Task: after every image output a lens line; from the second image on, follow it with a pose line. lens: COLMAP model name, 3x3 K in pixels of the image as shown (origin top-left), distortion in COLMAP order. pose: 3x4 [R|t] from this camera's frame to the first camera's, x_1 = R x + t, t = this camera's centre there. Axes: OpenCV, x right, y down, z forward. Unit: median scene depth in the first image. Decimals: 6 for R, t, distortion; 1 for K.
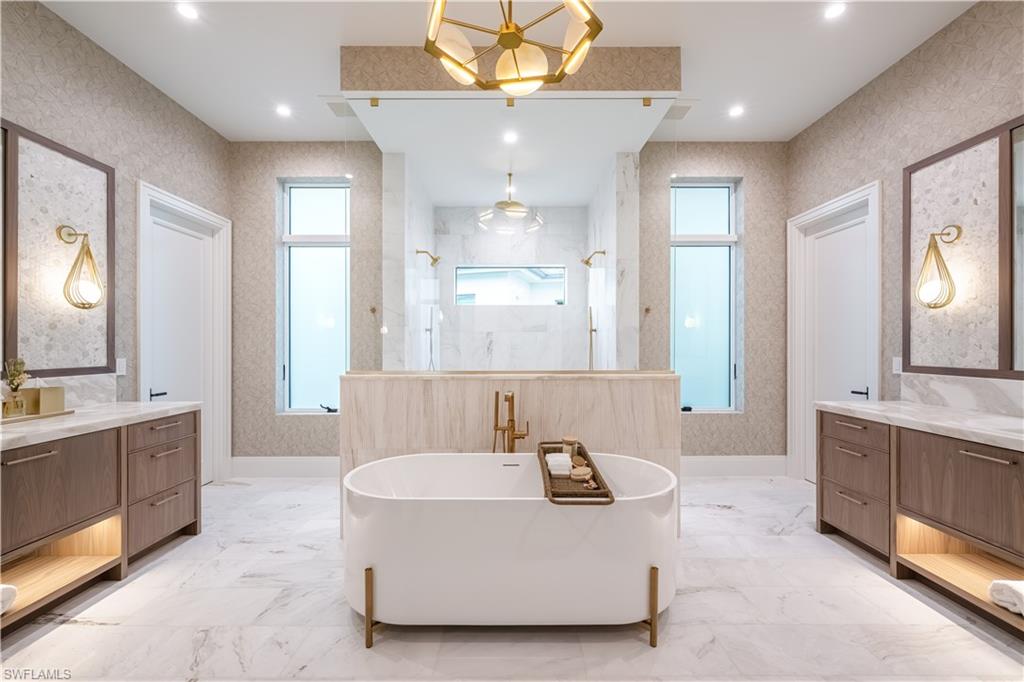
lens RADIAL K [[417.3, 0, 510.7], [0, 417.3, 341.6], [0, 0, 1]] dist [-0.000364, -0.000094]
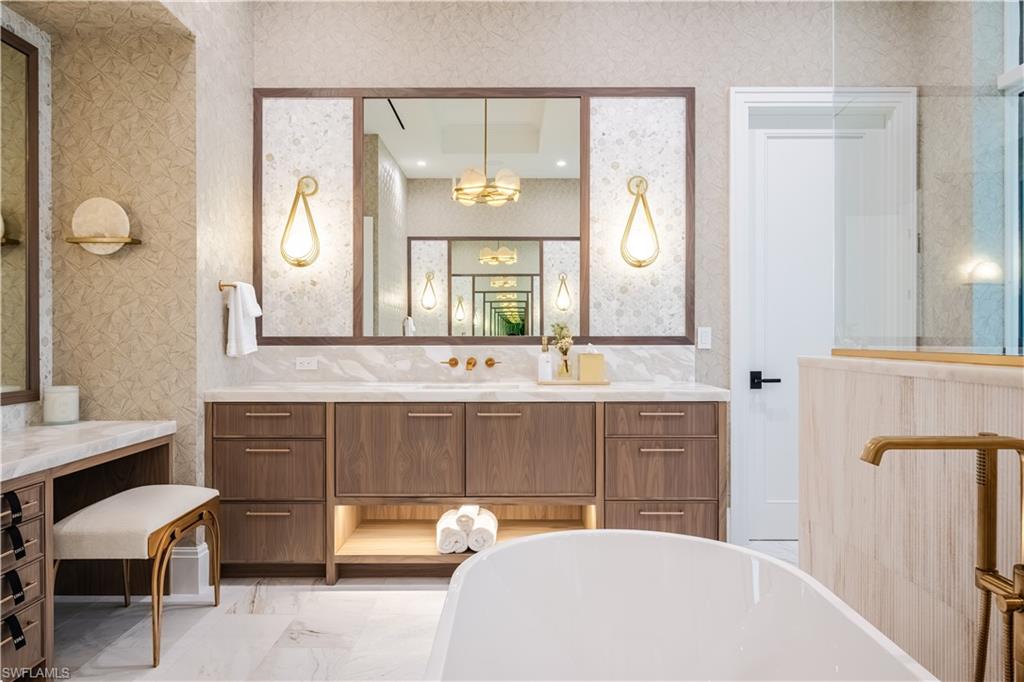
lens RADIAL K [[673.2, 0, 517.1], [0, 673.2, 339.5], [0, 0, 1]] dist [-0.005912, 0.000256]
pose [[-0.006696, 0.005013, -0.999965, 0.344260], [0.009570, 0.999942, 0.004949, 0.056541], [0.999932, -0.009537, -0.006744, 0.694781]]
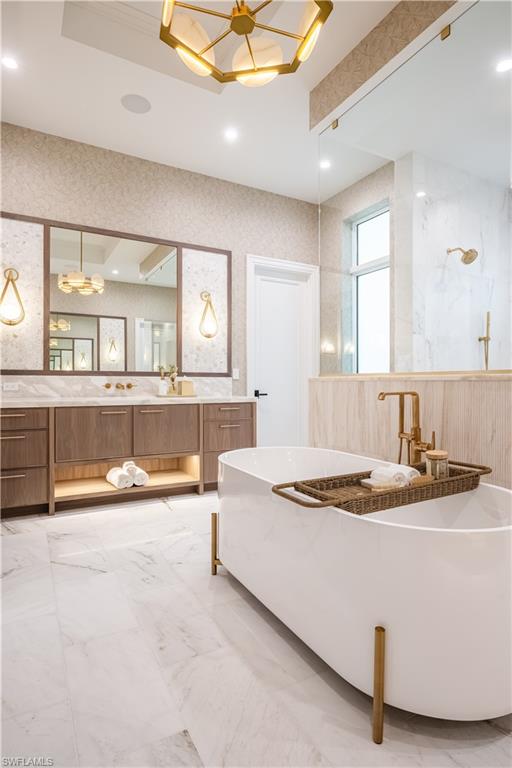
lens RADIAL K [[417.1, 0, 261.6], [0, 417.1, 380.1], [0, 0, 1]] dist [-0.003243, -0.000971]
pose [[0.487193, -0.002585, -0.873290, 0.537154], [0.004397, 0.999990, -0.000508, 0.089803], [0.873283, -0.003592, 0.487200, 0.325718]]
